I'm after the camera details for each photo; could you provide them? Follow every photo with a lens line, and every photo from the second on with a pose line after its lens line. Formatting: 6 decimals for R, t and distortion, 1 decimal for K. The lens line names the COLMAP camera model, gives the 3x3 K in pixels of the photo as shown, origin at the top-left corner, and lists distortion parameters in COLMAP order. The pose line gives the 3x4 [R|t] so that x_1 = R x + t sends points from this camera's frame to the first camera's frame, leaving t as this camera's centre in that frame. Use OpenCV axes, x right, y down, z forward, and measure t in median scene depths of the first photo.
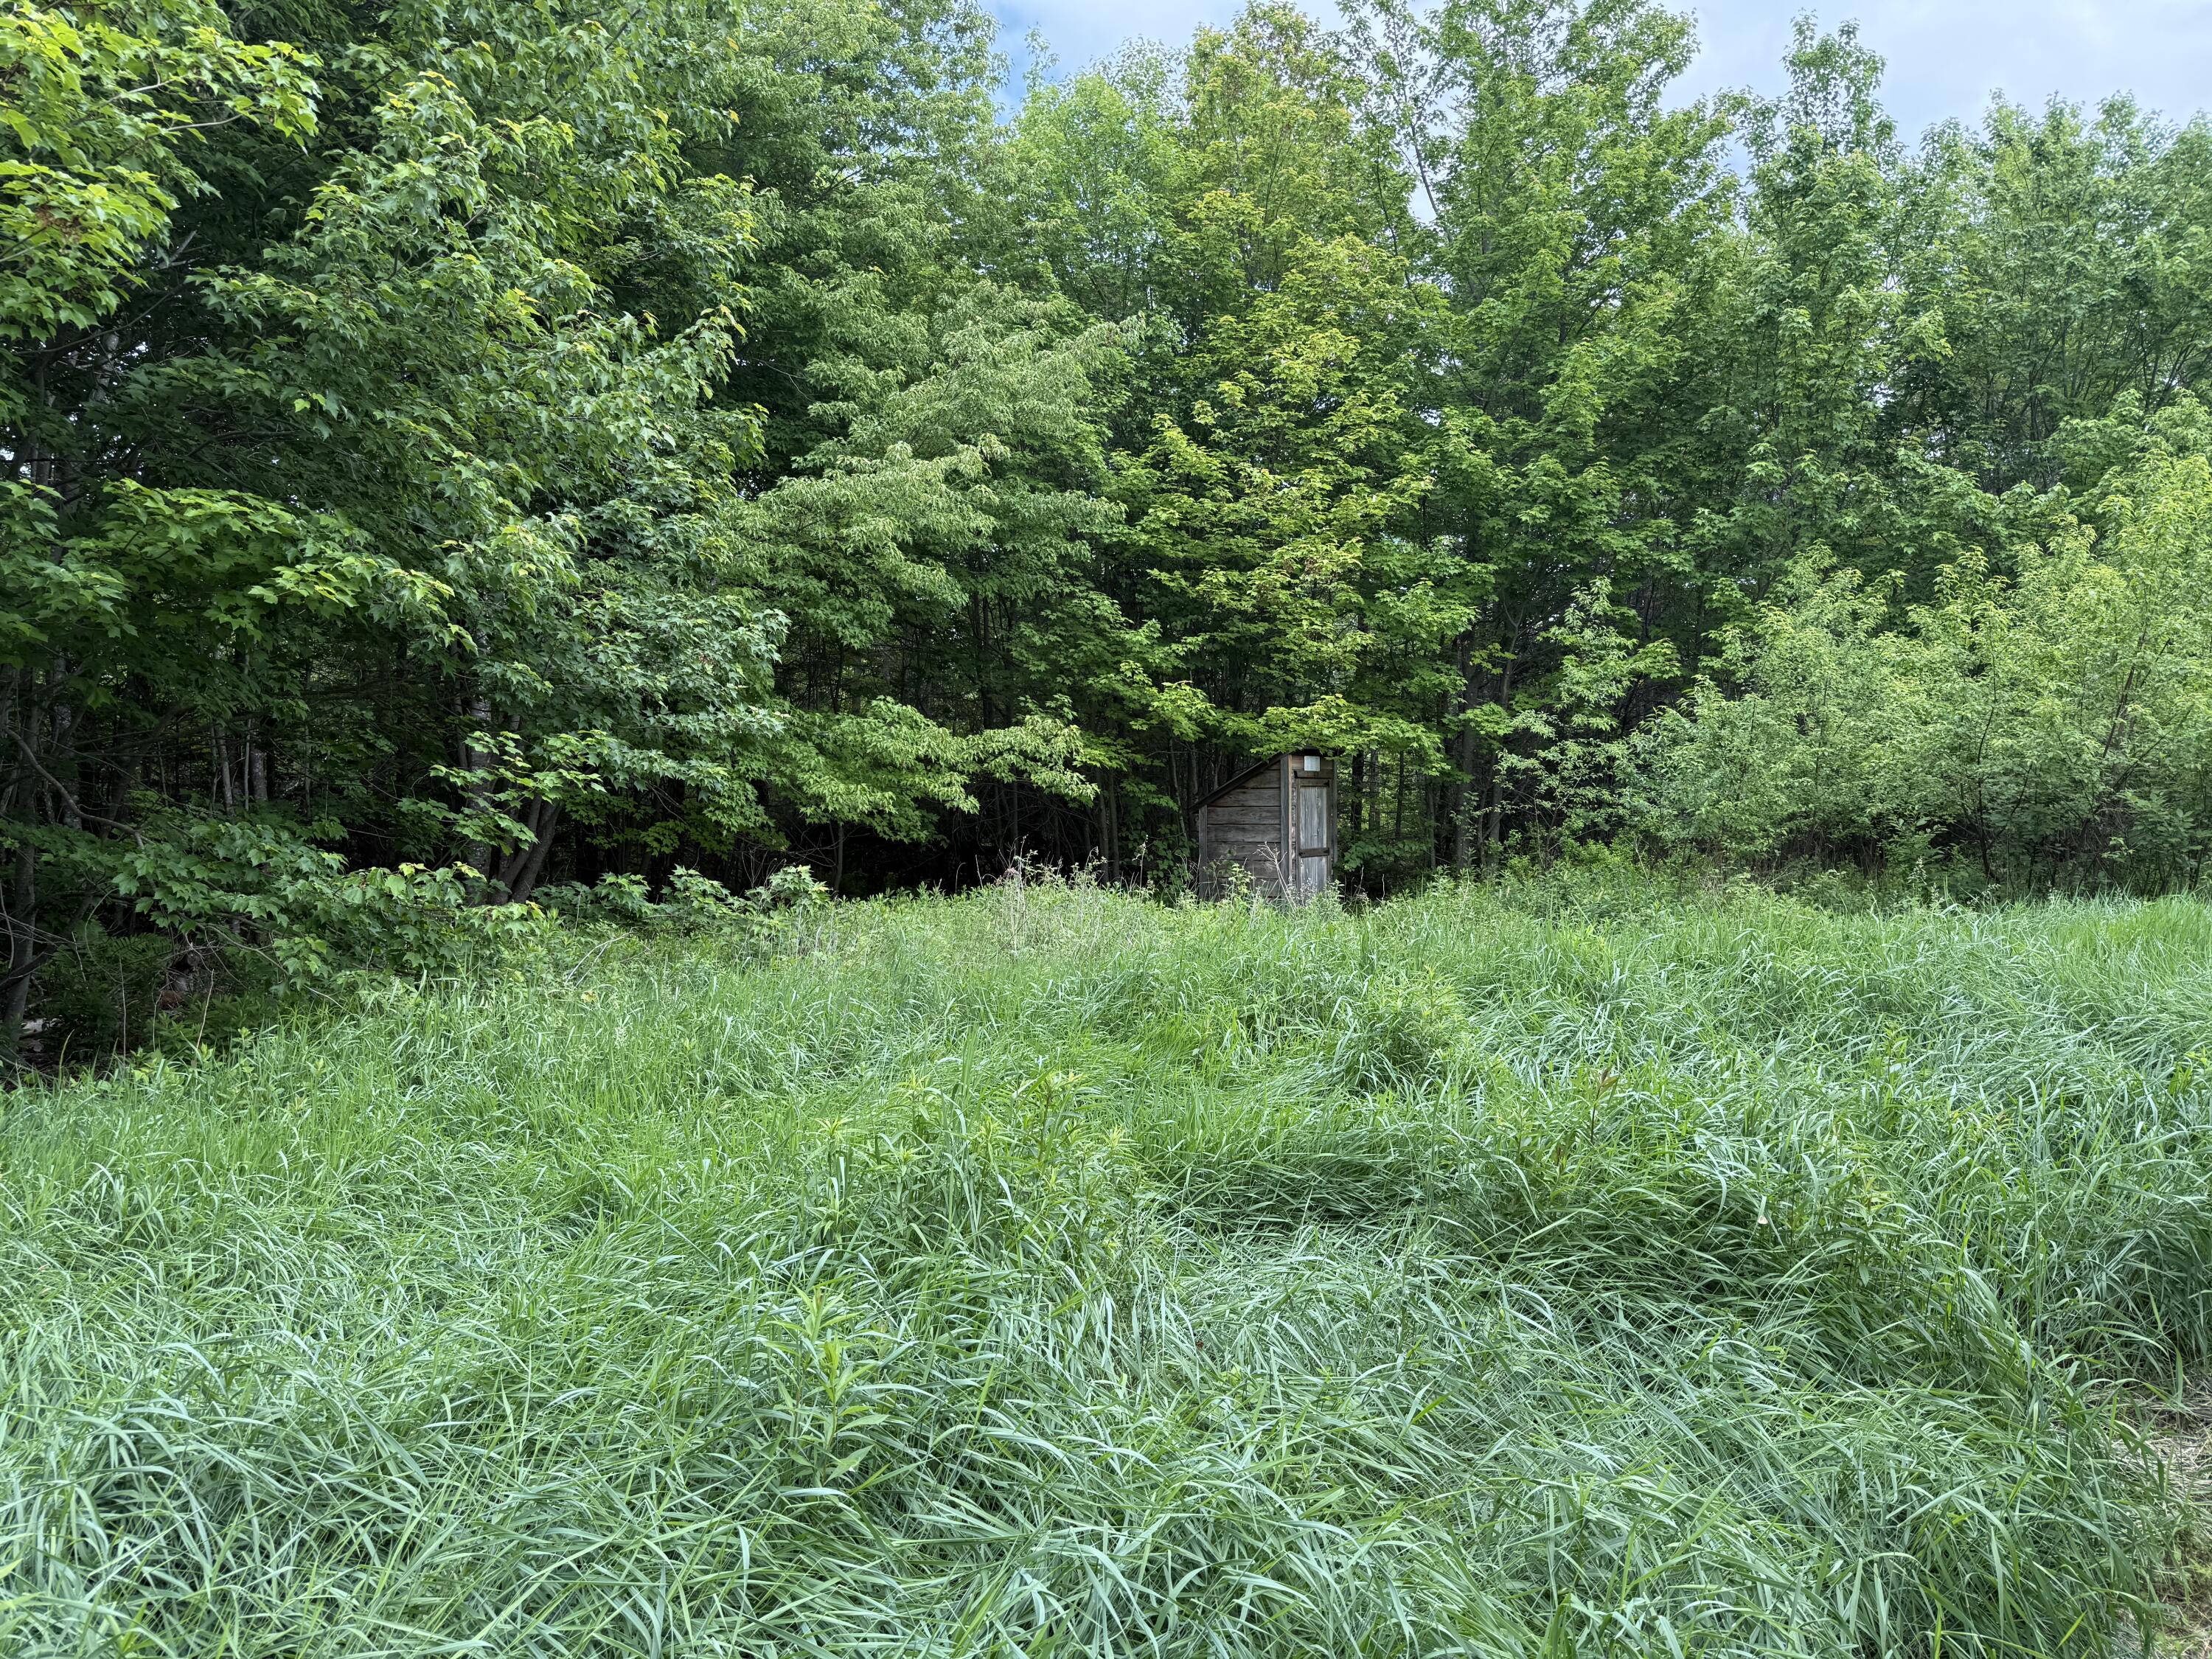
lens RADIAL K [[1527.9, 0, 1103.5], [0, 1527.9, 823.3], [0, 0, 1]] dist [0.188079, -0.291188]
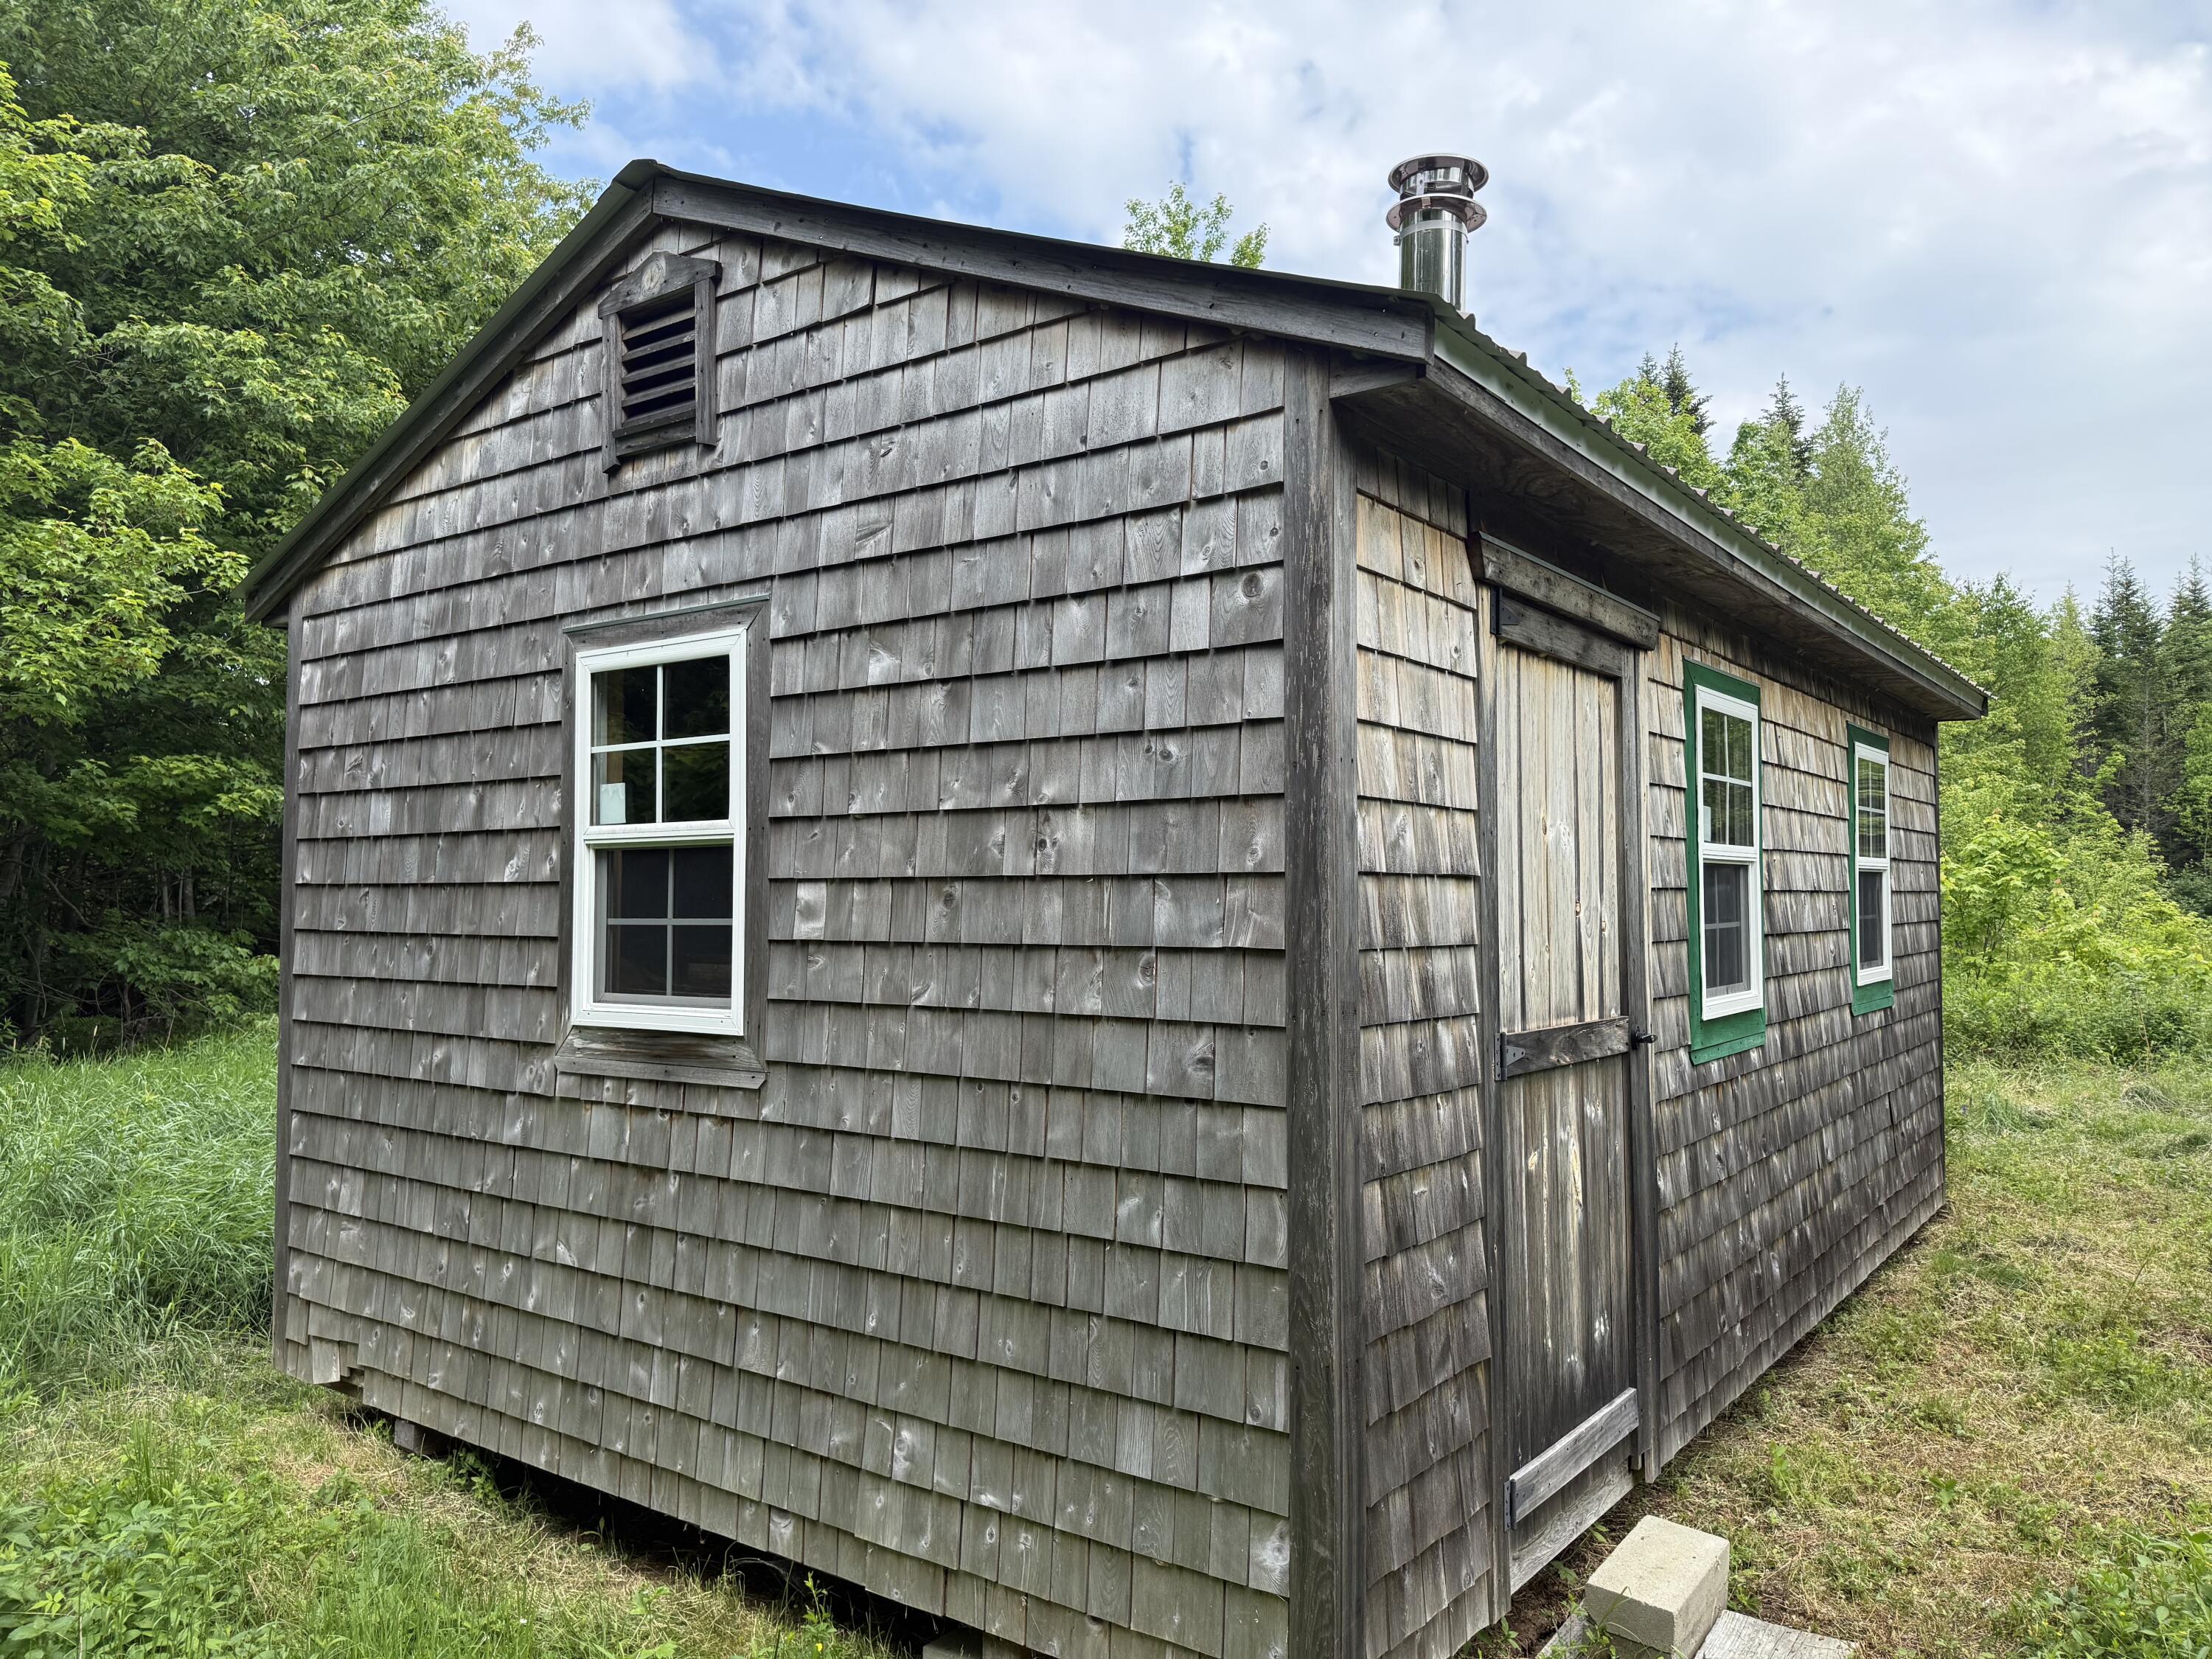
lens RADIAL K [[1533.5, 0, 1106.0], [0, 1533.5, 829.5], [0, 0, 1]] dist [0.150262, -0.184795]
pose [[0.999197, -0.001744, 0.040033, 0.447874], [0.004718, 0.997224, -0.074315, 0.025452], [-0.039792, 0.074444, 0.996431, -0.894829]]
